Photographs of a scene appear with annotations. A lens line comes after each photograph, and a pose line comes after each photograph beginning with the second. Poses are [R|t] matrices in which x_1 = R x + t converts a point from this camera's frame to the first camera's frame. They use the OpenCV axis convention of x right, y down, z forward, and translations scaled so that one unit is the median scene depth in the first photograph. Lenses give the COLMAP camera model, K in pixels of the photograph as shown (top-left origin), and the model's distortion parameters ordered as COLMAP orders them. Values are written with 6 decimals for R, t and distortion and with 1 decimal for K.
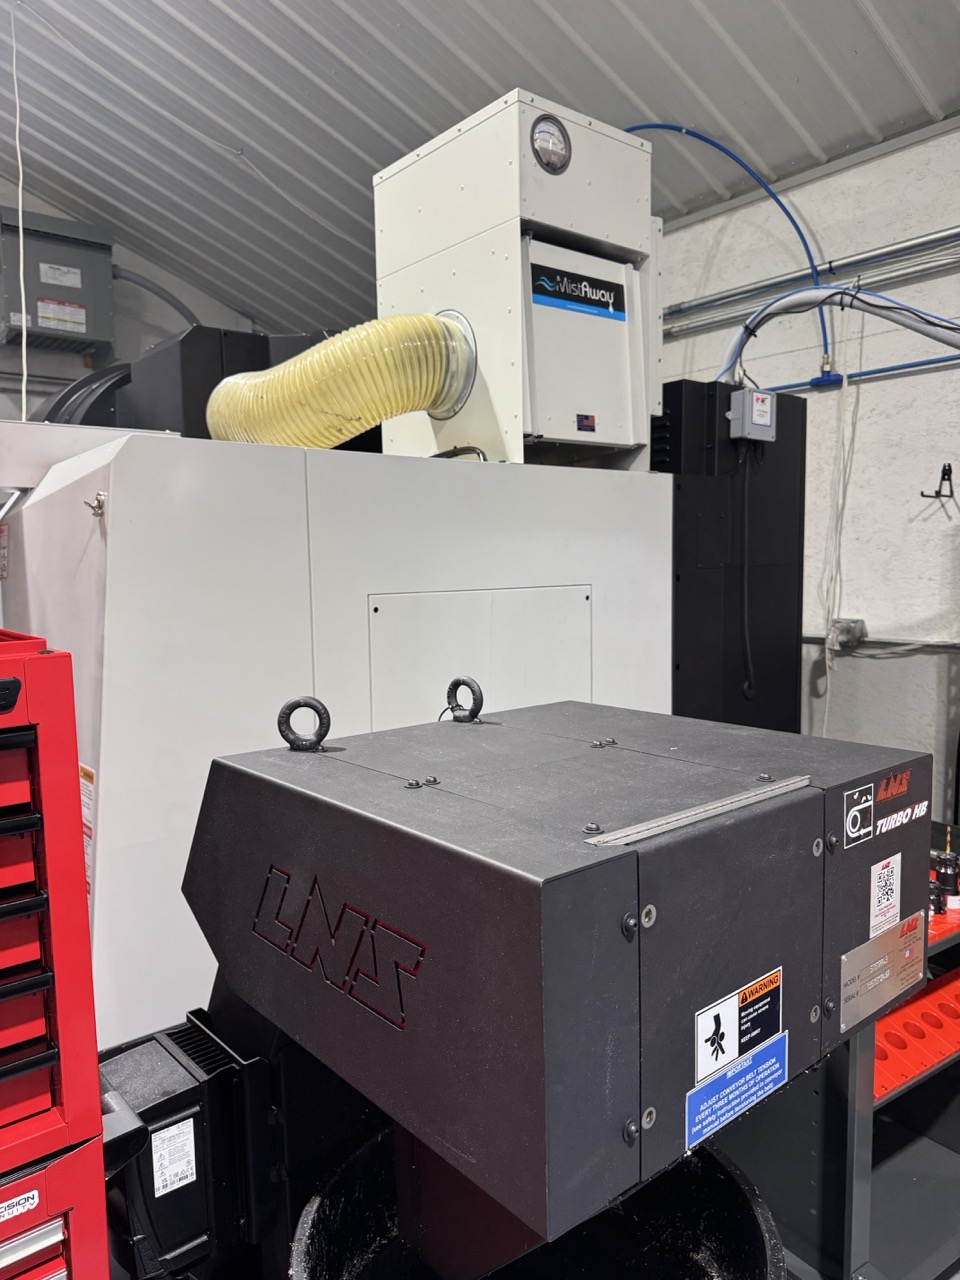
lens RADIAL K [[924.9, 0, 479.9], [0, 924.9, 641.7], [0, 0, 1]] dist [0.003307, -0.003910]
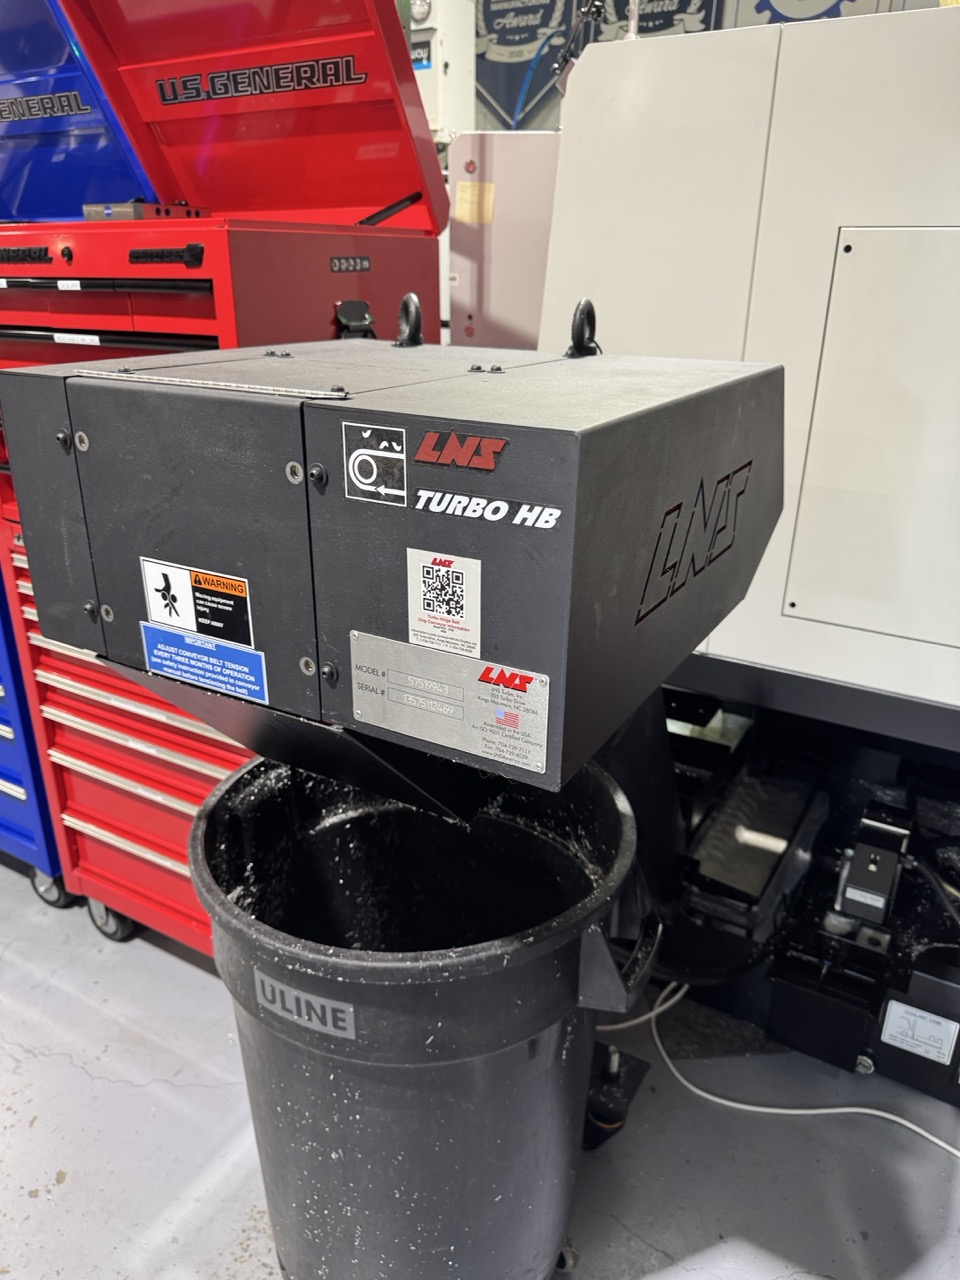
lens RADIAL K [[924.9, 0, 482.5], [0, 924.9, 640.0], [0, 0, 1]] dist [0.003307, -0.003910]
pose [[0.358259, 0.379955, -0.852810, 1.281990], [-0.110395, 0.924274, 0.365419, 0.043736], [0.927073, -0.036769, 0.373074, 0.911681]]
